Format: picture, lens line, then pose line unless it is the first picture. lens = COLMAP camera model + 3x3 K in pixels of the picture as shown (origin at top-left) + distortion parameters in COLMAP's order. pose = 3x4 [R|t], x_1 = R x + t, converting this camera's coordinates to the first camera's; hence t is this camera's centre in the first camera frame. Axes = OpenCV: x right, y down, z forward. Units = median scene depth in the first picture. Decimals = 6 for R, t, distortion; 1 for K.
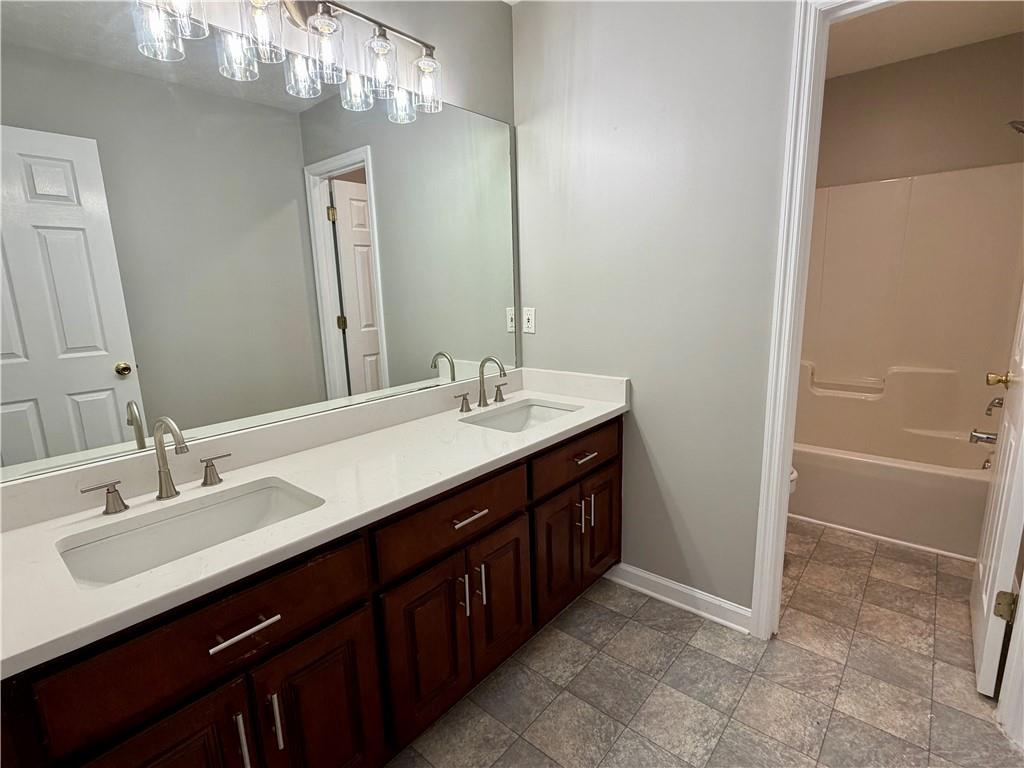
lens RADIAL K [[492.9, 0, 512.0], [0, 492.9, 384.0], [0, 0, 1]] dist [0.002648, 0.000188]
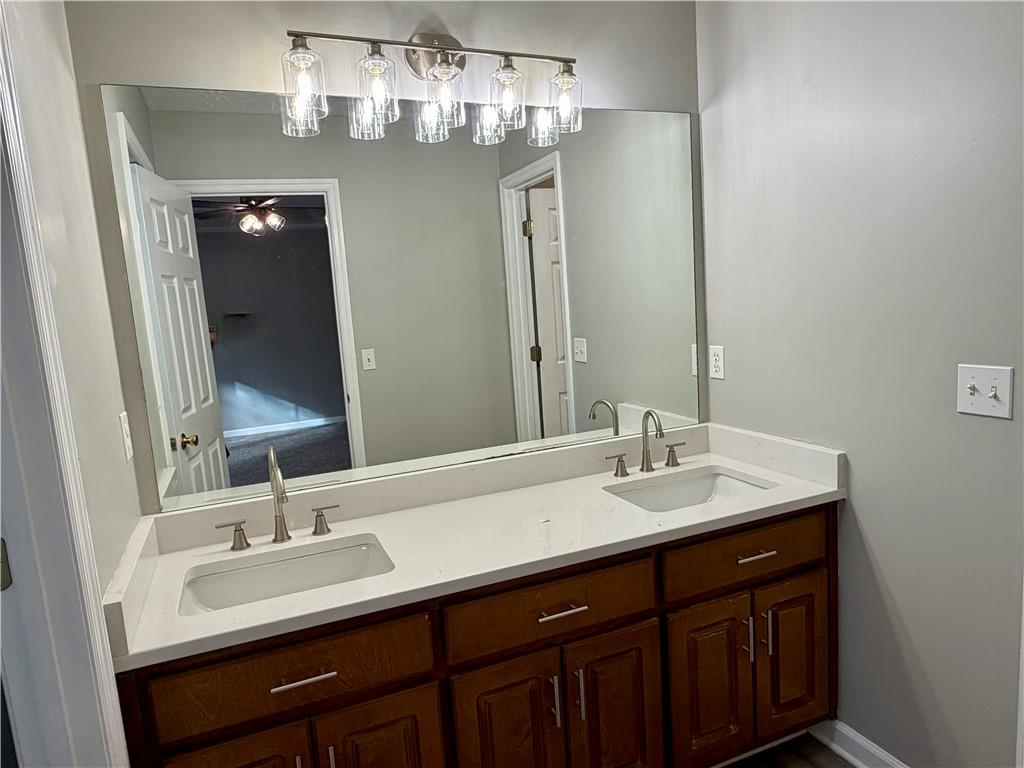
lens RADIAL K [[645.7, 0, 512.0], [0, 645.7, 384.0], [0, 0, 1]] dist [0.002215, 0.000799]
pose [[0.899773, 0.026024, -0.435582, 0.206588], [-0.047595, 0.998117, -0.038684, -0.046795], [0.433755, 0.055538, 0.899318, -0.036897]]
